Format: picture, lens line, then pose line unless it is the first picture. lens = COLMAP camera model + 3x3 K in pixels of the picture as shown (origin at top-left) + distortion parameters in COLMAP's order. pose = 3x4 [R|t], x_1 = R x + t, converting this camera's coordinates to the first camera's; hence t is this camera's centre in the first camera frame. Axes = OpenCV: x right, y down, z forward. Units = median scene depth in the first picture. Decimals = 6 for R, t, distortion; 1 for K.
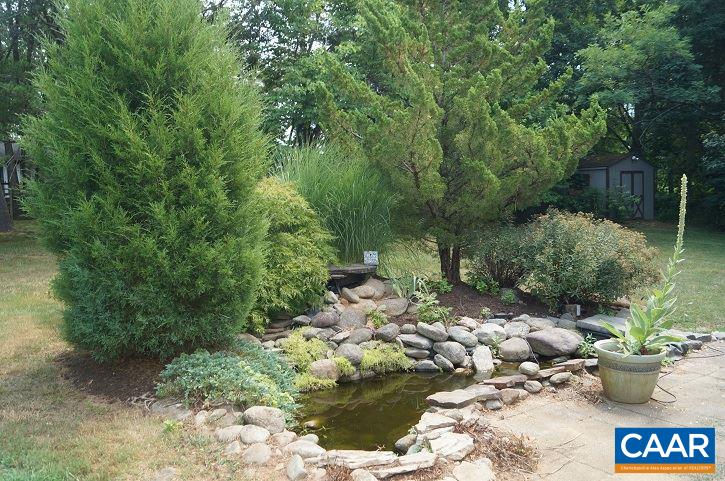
lens RADIAL K [[582.6, 0, 351.1], [0, 582.6, 245.6], [0, 0, 1]] dist [-0.081984, 0.001785]
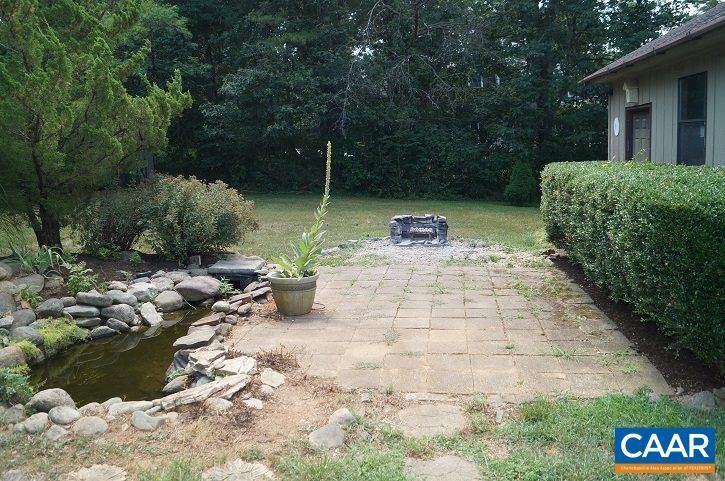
lens RADIAL K [[582.6, 0, 351.1], [0, 582.6, 245.6], [0, 0, 1]] dist [-0.081984, 0.001785]
pose [[0.652060, -0.124866, 0.747814, -0.313680], [0.082065, 0.992174, 0.094111, -0.001047], [-0.753713, 0.000003, 0.657204, 0.011650]]
